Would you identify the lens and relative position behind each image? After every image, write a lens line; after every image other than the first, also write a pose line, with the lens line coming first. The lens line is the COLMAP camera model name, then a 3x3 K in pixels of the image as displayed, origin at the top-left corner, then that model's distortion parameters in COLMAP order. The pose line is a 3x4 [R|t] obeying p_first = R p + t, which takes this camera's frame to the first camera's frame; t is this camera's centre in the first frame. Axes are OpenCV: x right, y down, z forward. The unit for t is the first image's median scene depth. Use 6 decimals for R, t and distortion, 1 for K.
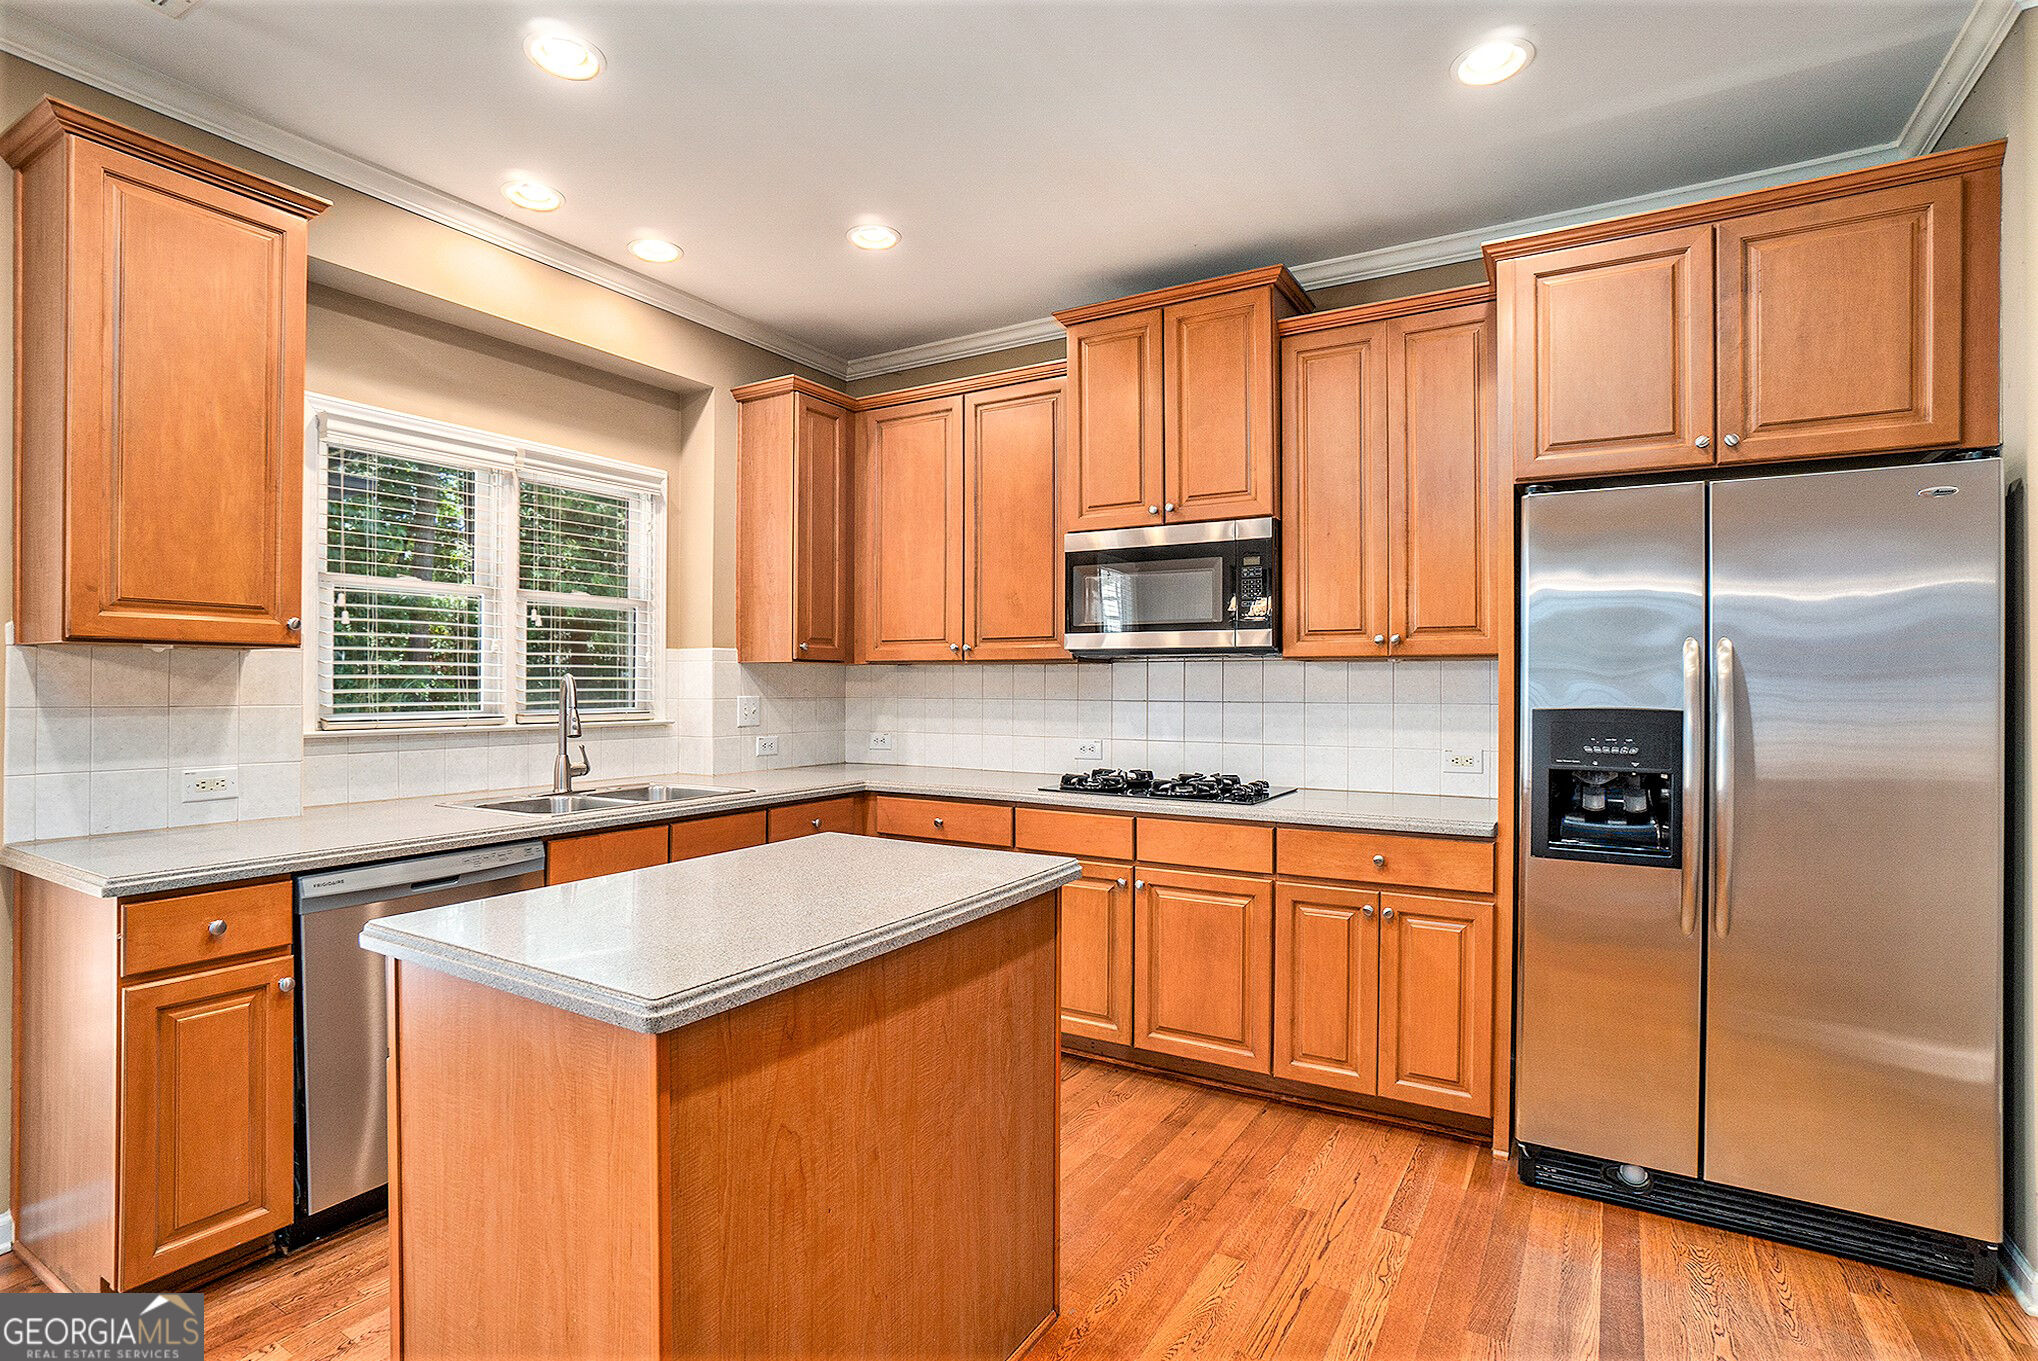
lens RADIAL K [[1041.6, 0, 1023.5], [0, 1041.6, 684.5], [0, 0, 1]] dist [-0.024332, 0.006331]
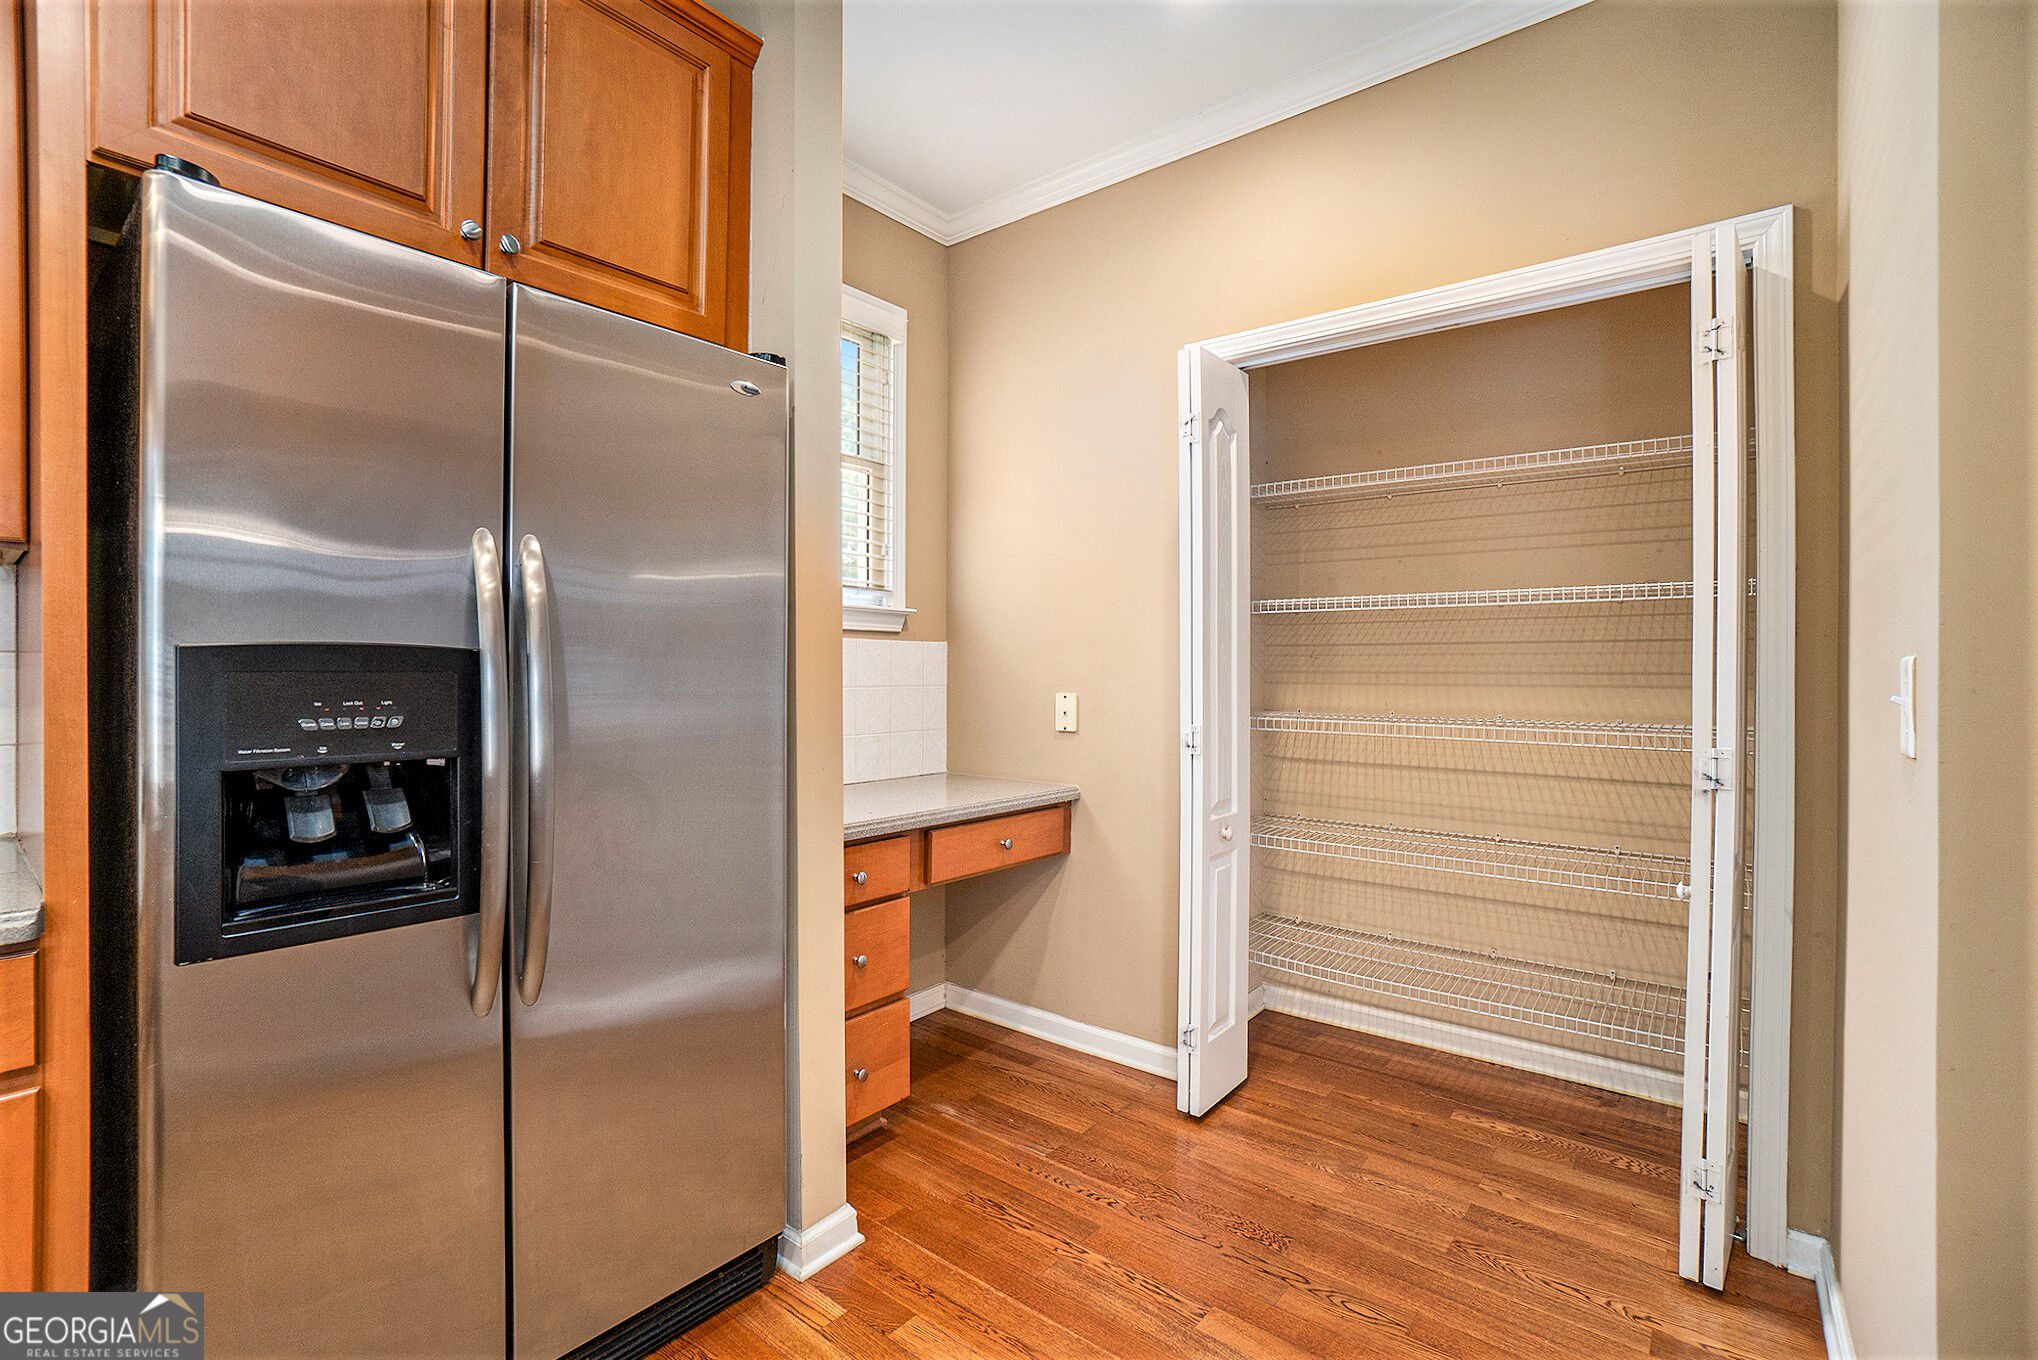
lens RADIAL K [[904.1, 0, 998.2], [0, 904.1, 672.9], [0, 0, 1]] dist [-0.047538, 0.011661]
pose [[0.163314, -0.008826, 0.986535, 0.146972], [0.002076, 0.999961, 0.008602, 0.028895], [-0.986572, 0.000643, 0.163326, 0.501683]]
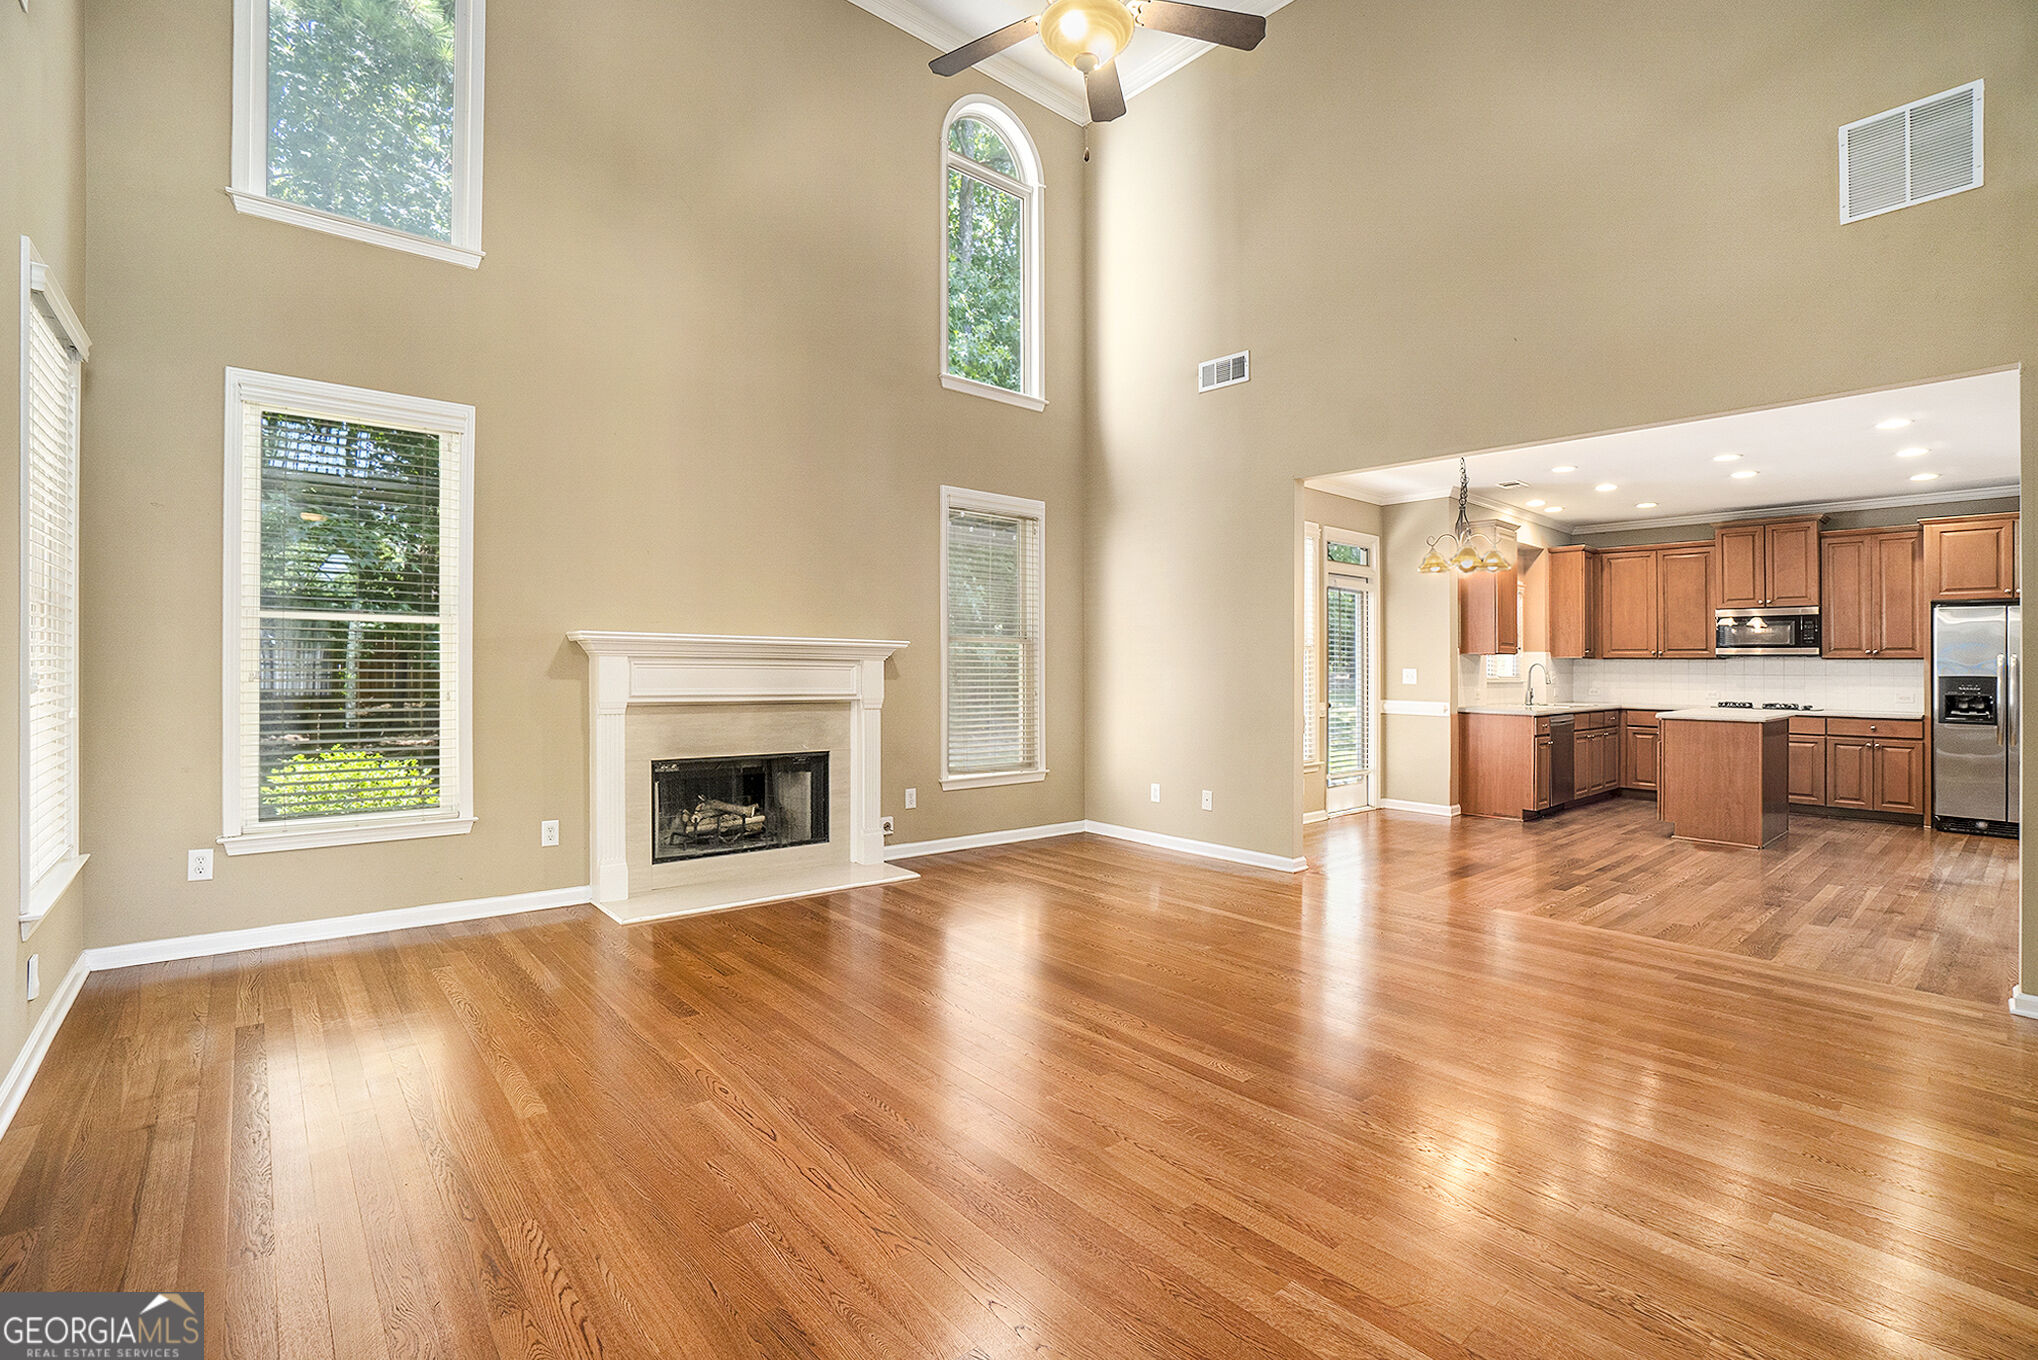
lens RADIAL K [[904.1, 0, 1023.5], [0, 904.1, 655.6], [0, 0, 1]] dist [-0.047538, 0.011661]
pose [[0.939178, 0.002137, -0.343423, -1.059719], [-0.006736, 0.999903, -0.012200, 0.010010], [0.343364, 0.013772, 0.939102, -2.127429]]
